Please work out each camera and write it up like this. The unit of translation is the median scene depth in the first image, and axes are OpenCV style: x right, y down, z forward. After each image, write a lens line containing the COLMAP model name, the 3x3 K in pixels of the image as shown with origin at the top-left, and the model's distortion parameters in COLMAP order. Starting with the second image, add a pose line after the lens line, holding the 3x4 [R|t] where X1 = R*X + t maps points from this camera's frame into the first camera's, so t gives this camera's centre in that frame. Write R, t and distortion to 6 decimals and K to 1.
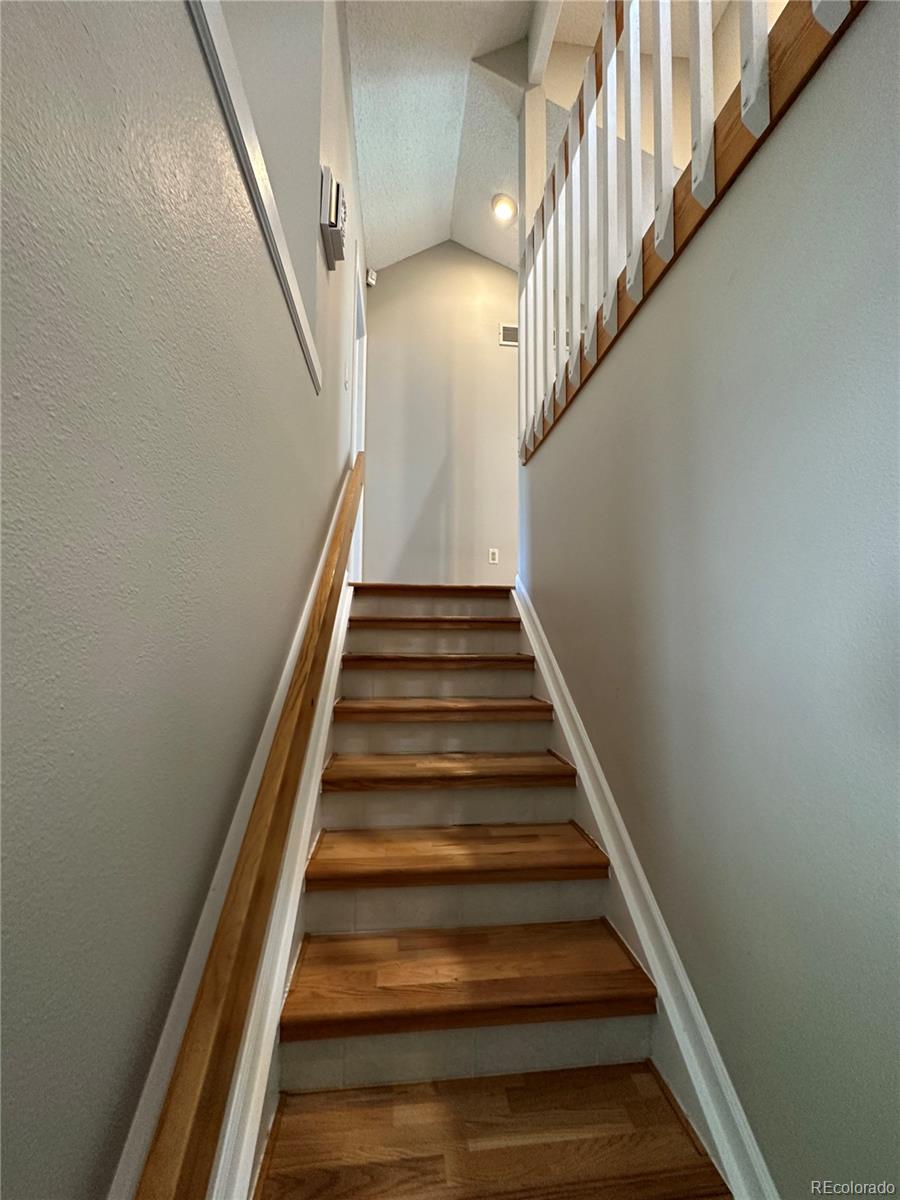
lens RADIAL K [[479.0, 0, 449.7], [0, 479.0, 606.7], [0, 0, 1]] dist [-0.002764, 0.000110]
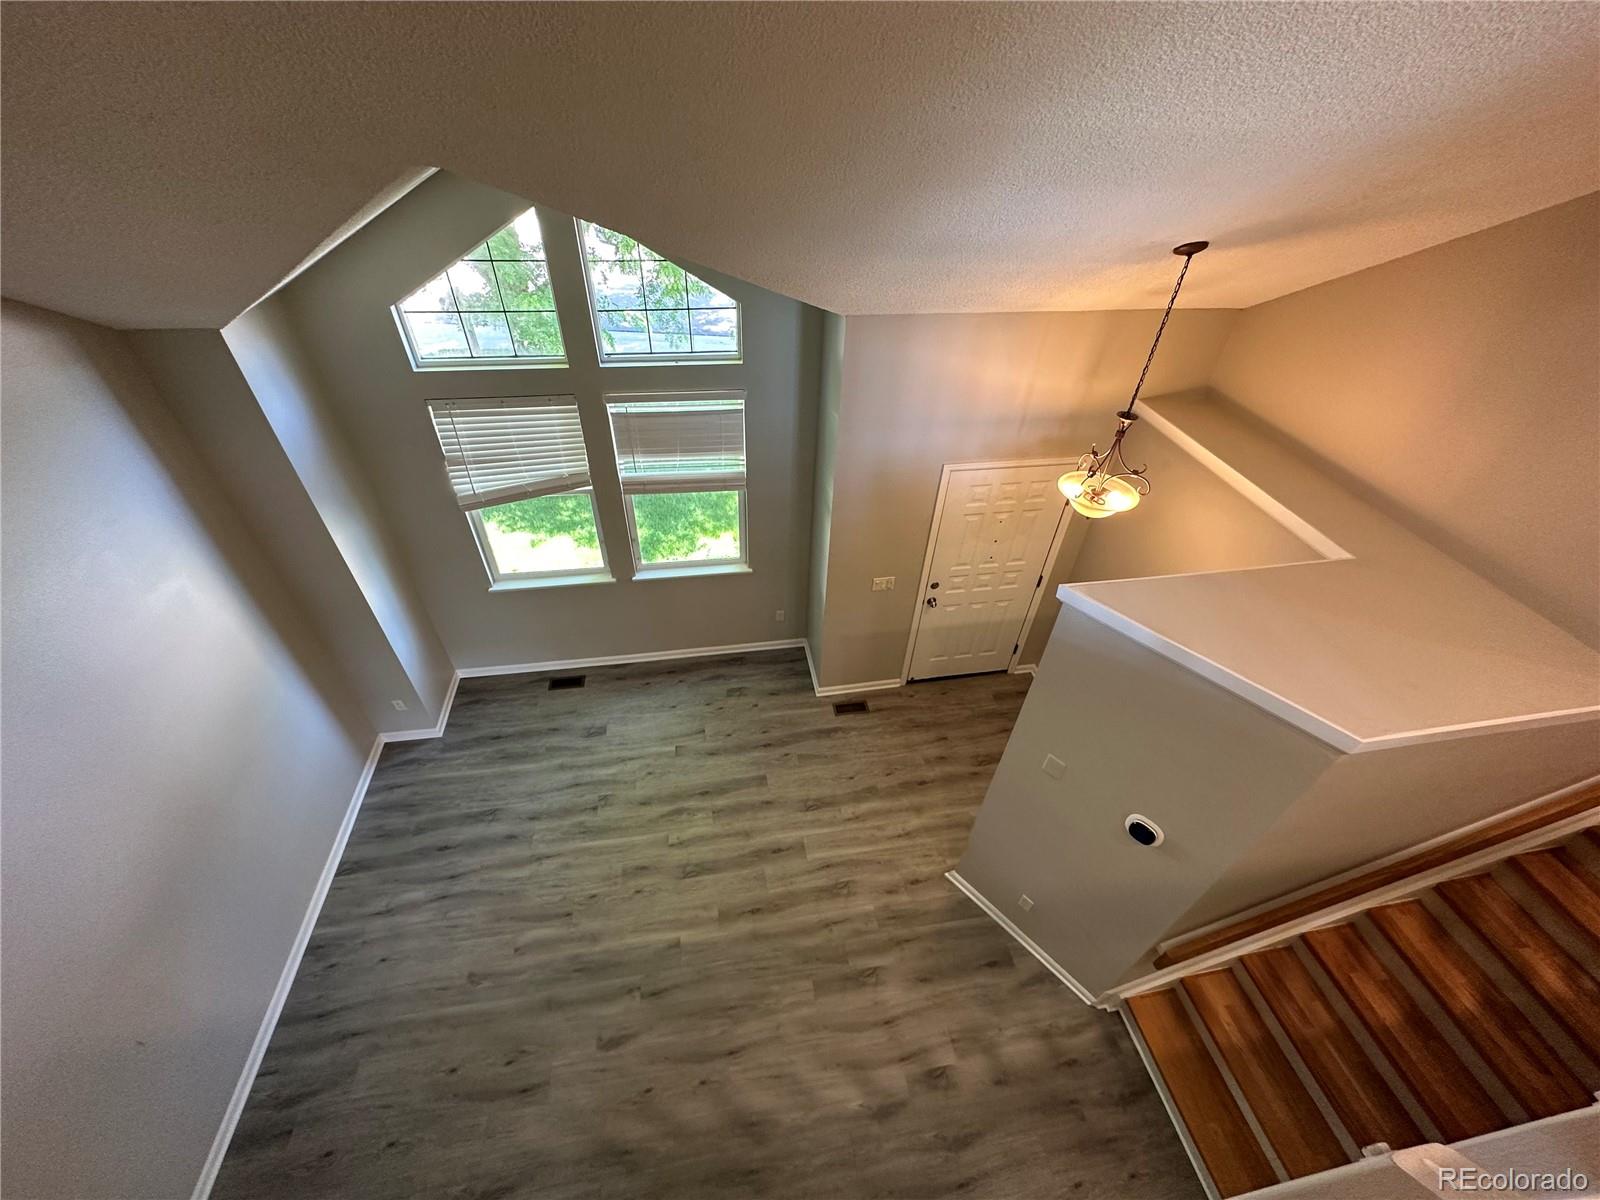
lens RADIAL K [[638.7, 0, 799.9], [0, 638.7, 601.5], [0, 0, 1]] dist [-0.002764, 0.000110]
pose [[0.071698, 0.652959, -0.753992, 0.492726], [0.036554, 0.753710, 0.656190, -1.626520], [0.996756, -0.074609, 0.030172, -0.929164]]
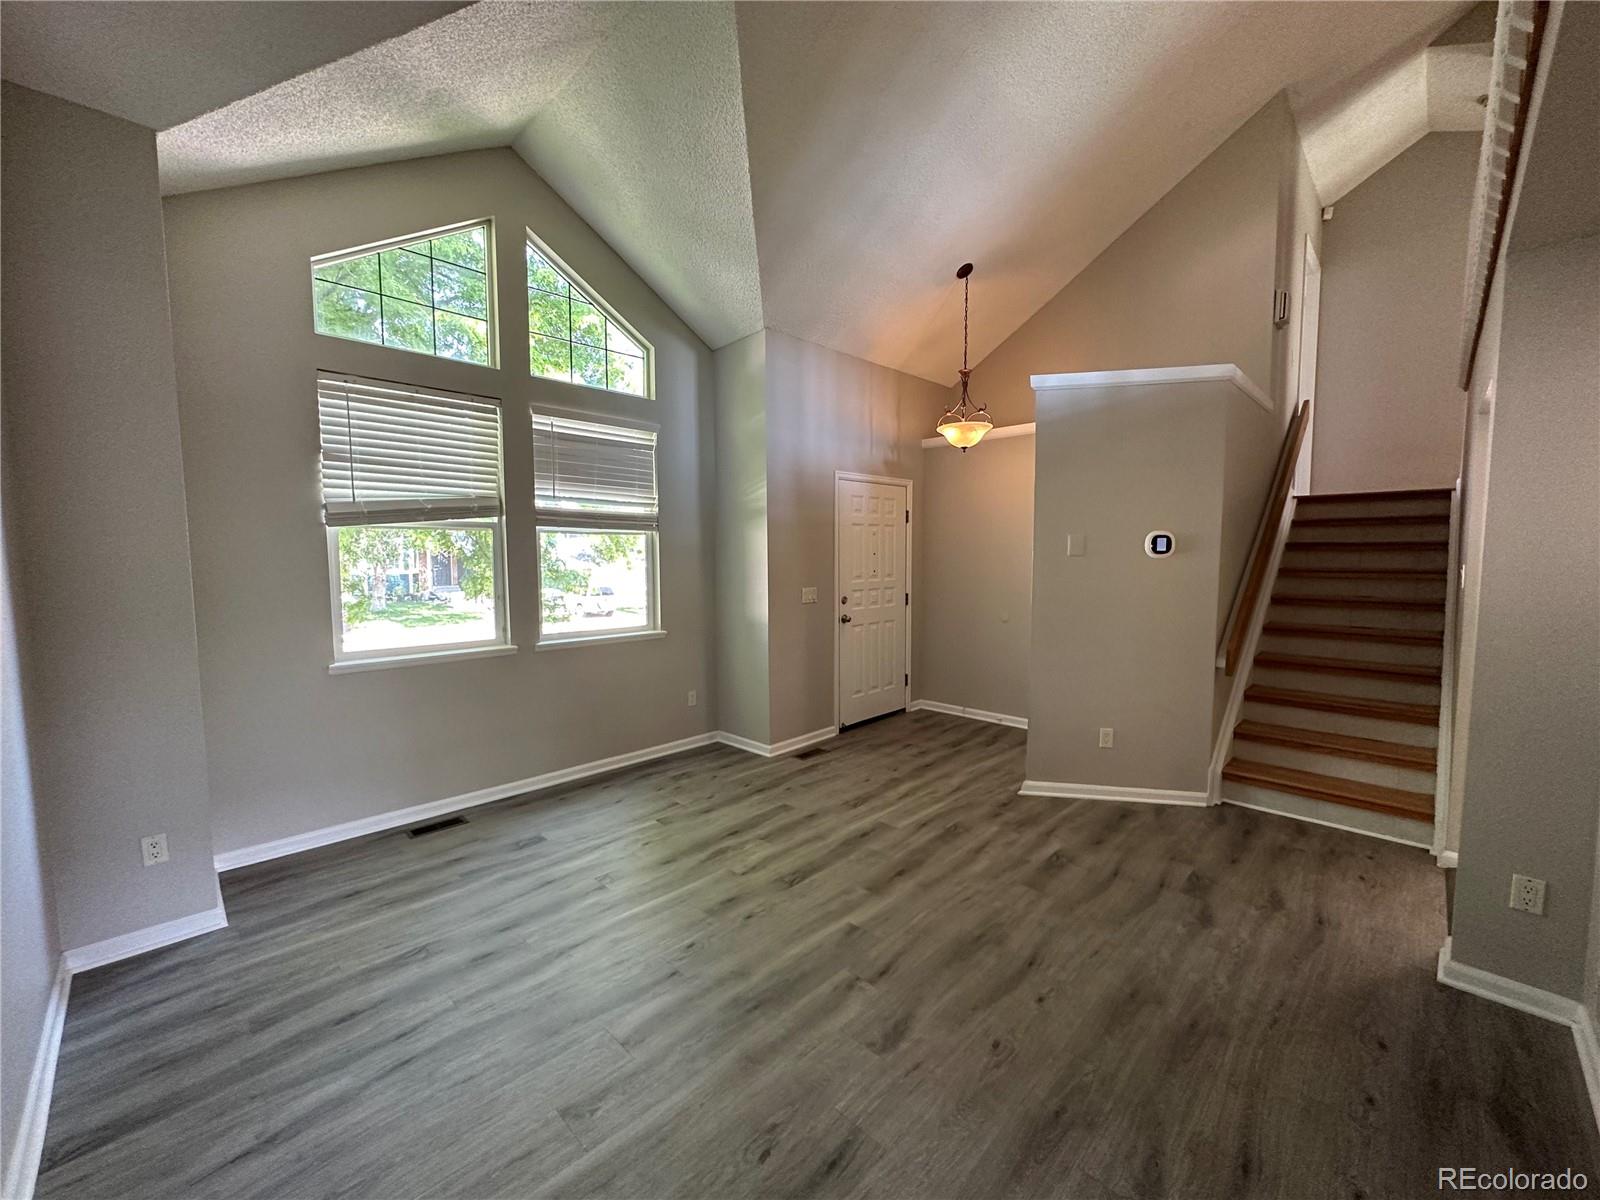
lens RADIAL K [[638.7, 0, 801.6], [0, 638.7, 596.8], [0, 0, 1]] dist [-0.002764, 0.000110]
pose [[0.639384, 0.051227, -0.767179, 0.580101], [0.058991, 0.991569, 0.115375, -0.095387], [0.766621, -0.119025, 0.630971, -2.413607]]
